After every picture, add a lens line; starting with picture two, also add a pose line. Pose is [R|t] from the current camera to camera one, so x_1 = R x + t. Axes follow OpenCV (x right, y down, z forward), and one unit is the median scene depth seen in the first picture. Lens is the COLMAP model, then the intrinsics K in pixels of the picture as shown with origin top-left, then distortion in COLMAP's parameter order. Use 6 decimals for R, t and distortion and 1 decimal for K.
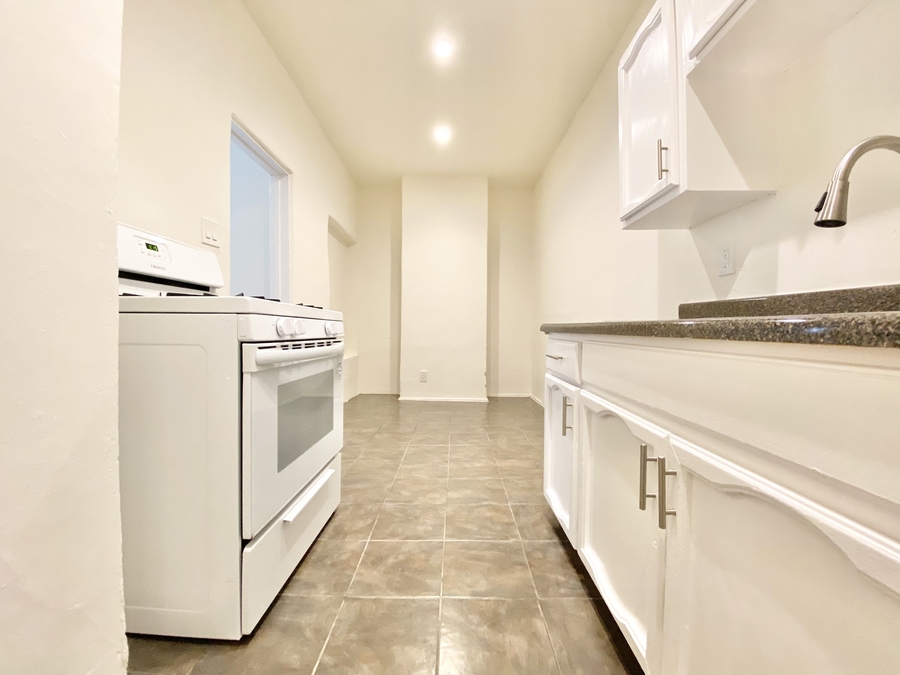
lens RADIAL K [[364.6, 0, 448.2], [0, 364.6, 335.4], [0, 0, 1]] dist [0.000592, -0.018325]
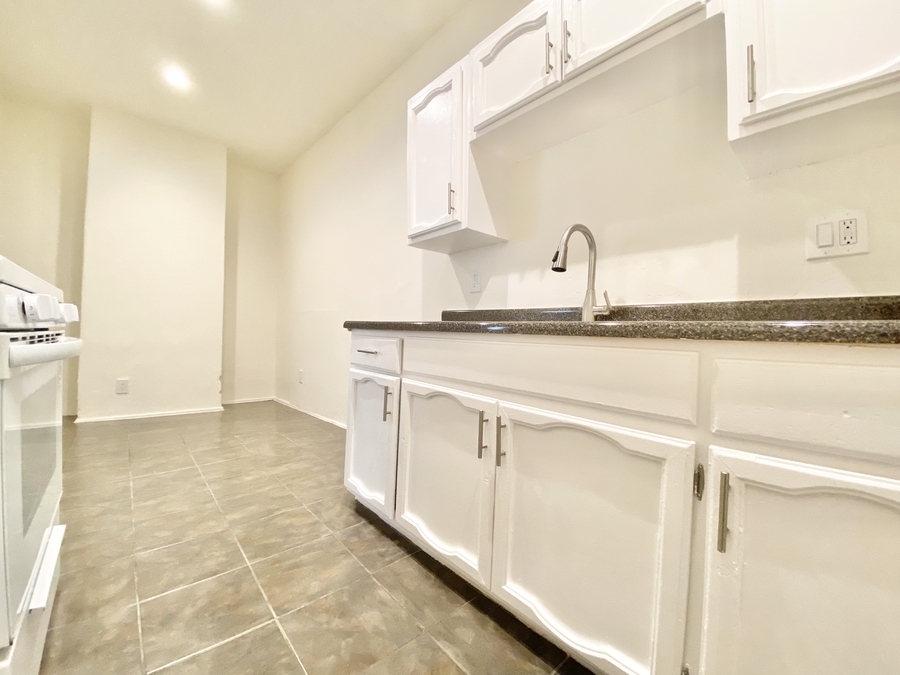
lens RADIAL K [[364.3, 0, 450.0], [0, 364.3, 337.5], [0, 0, 1]] dist [0.017732, -0.023244]
pose [[0.724593, 0.014312, 0.689029, -0.266651], [-0.016644, 0.999856, -0.003265, 0.014082], [-0.688976, -0.009103, 0.724727, 0.038803]]
